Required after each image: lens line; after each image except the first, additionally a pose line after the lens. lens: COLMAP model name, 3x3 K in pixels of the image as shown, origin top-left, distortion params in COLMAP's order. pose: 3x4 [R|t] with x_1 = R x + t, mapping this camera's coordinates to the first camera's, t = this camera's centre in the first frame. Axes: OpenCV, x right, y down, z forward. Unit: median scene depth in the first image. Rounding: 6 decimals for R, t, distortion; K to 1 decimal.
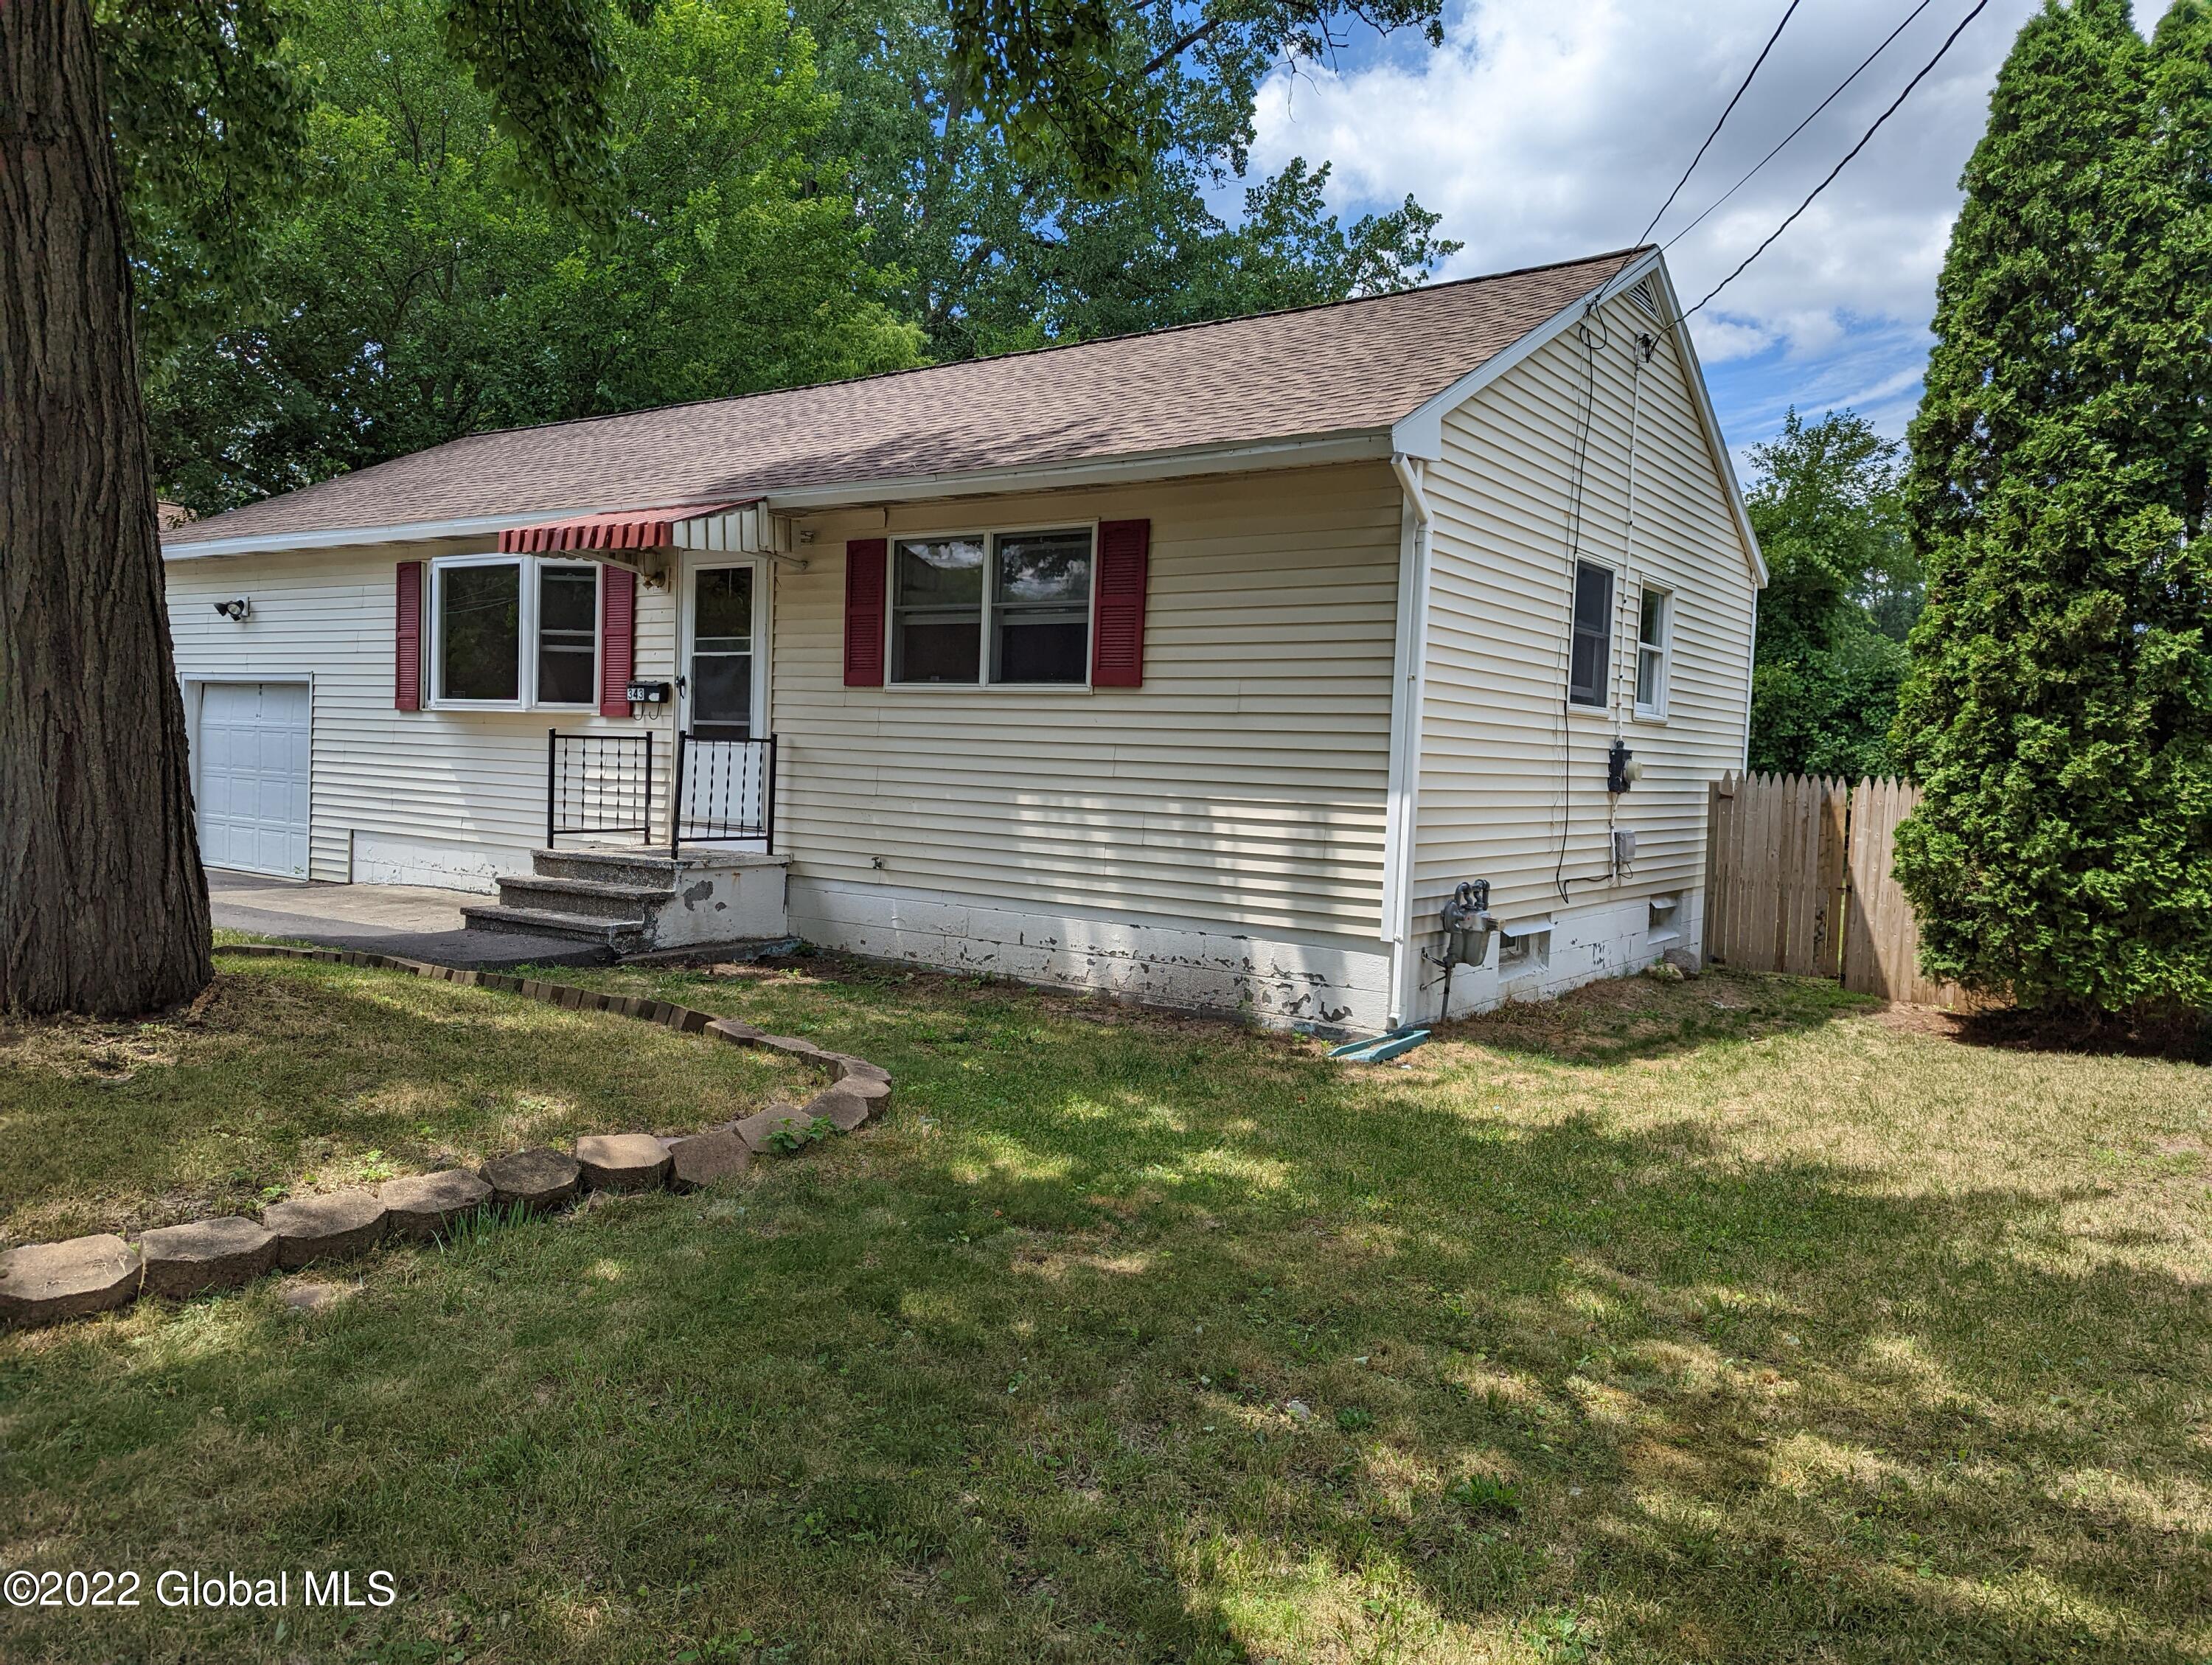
lens RADIAL K [[1553.8, 0, 1105.3], [0, 1553.8, 833.0], [0, 0, 1]] dist [0.049114, -0.033756]
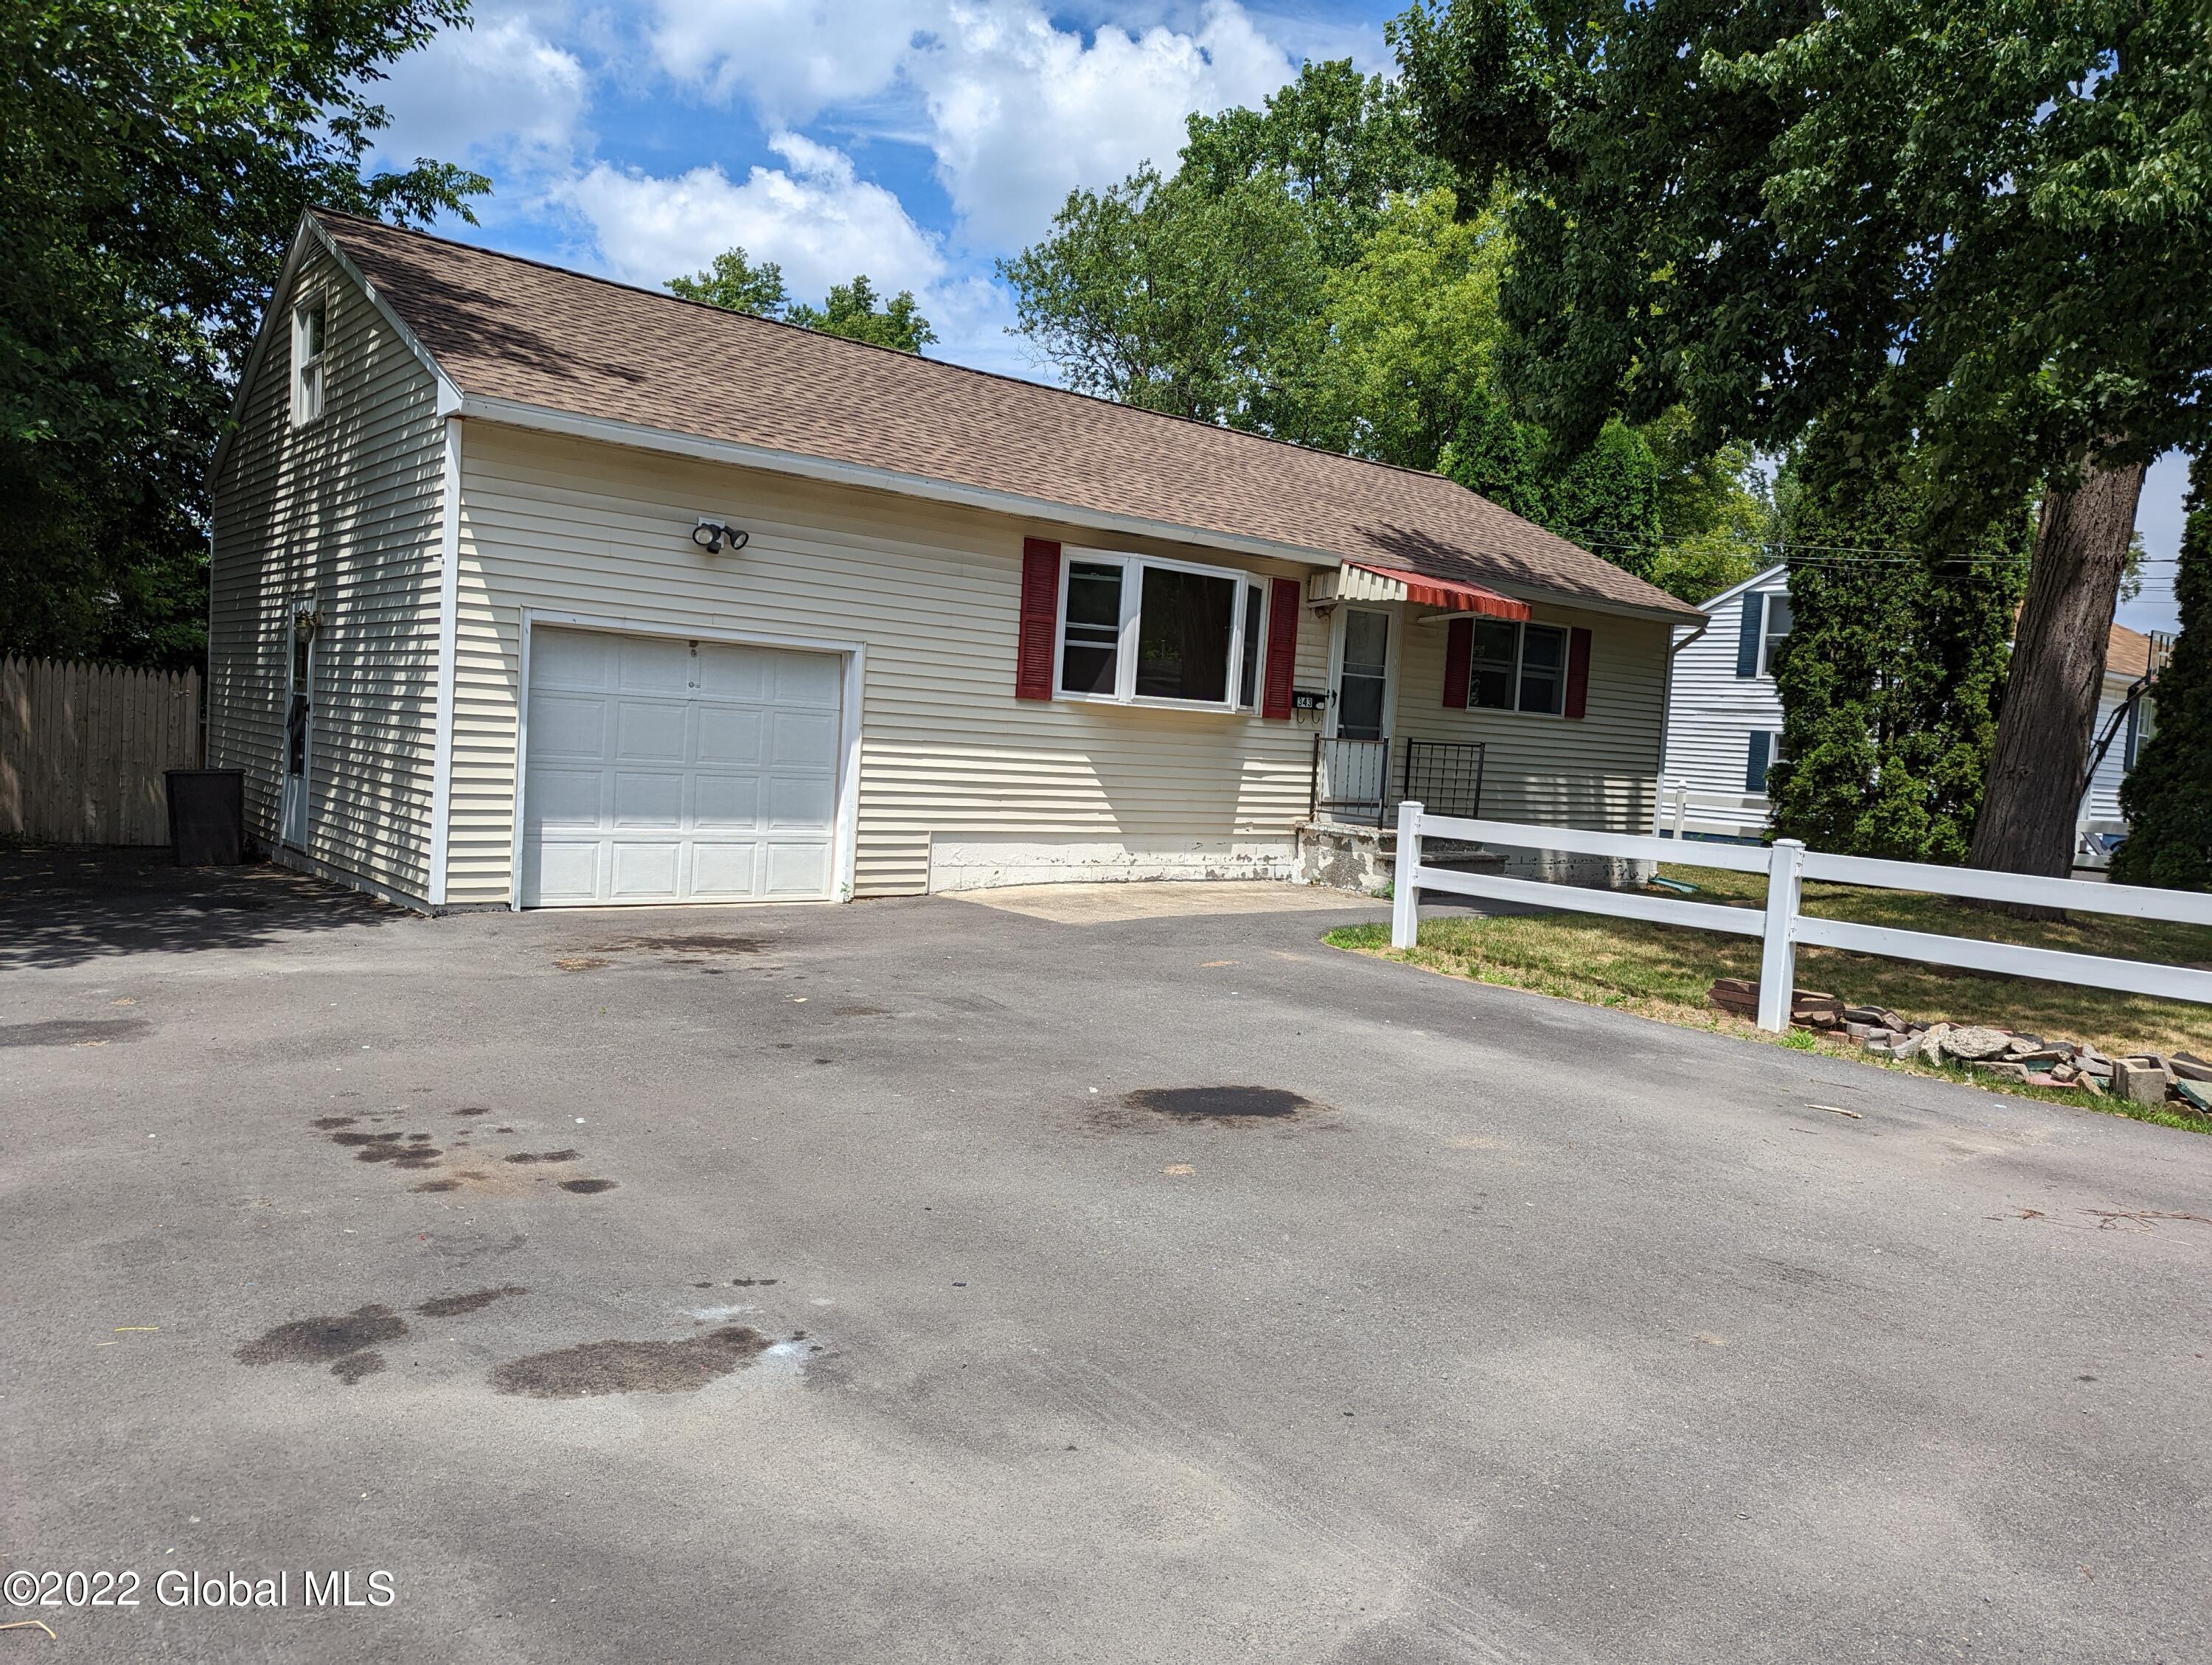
lens RADIAL K [[1553.8, 0, 1106.1], [0, 1553.8, 831.9], [0, 0, 1]] dist [0.049114, -0.033756]
pose [[0.260024, -0.081765, 0.962134, -1.639535], [-0.003065, 0.996334, 0.085499, -0.097759], [-0.965597, -0.025181, 0.258820, 0.889153]]
